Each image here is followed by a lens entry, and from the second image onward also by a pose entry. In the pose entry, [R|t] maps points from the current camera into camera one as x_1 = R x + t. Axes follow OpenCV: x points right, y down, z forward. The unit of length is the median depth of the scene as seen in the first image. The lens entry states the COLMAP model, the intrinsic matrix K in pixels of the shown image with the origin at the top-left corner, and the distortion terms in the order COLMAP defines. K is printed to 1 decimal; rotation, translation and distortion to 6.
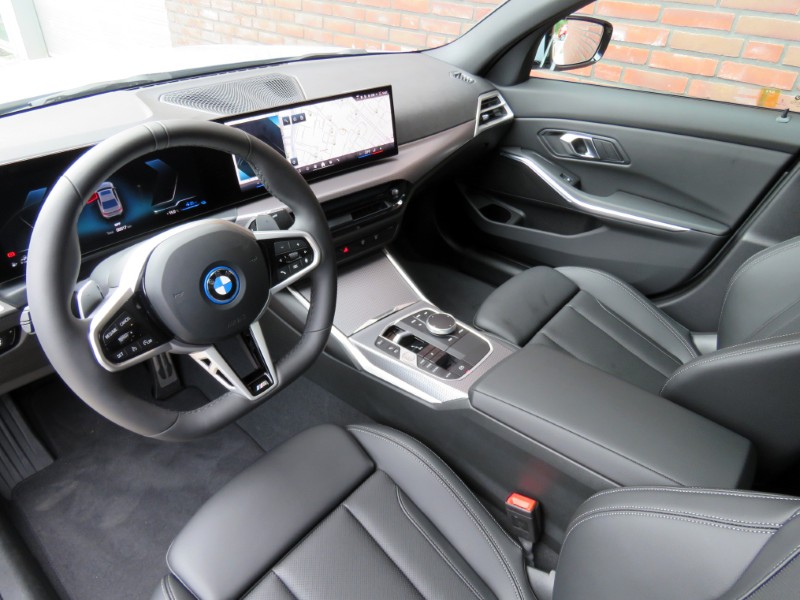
lens RADIAL K [[543.8, 0, 400.2], [0, 543.8, 317.3], [0, 0, 1]] dist [-0.029832, 0.004526]
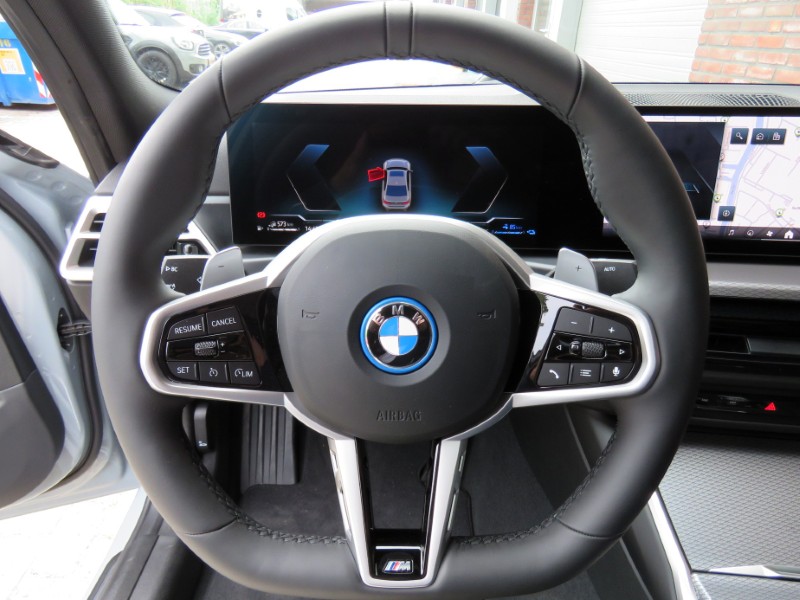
lens RADIAL K [[543.8, 0, 400.2], [0, 543.8, 317.3], [0, 0, 1]] dist [-0.029832, 0.004526]
pose [[0.622951, 0.306709, -0.719626, 0.016437], [-0.447500, 0.894262, -0.006242, -0.059362], [0.641620, 0.325921, 0.694334, 0.543037]]
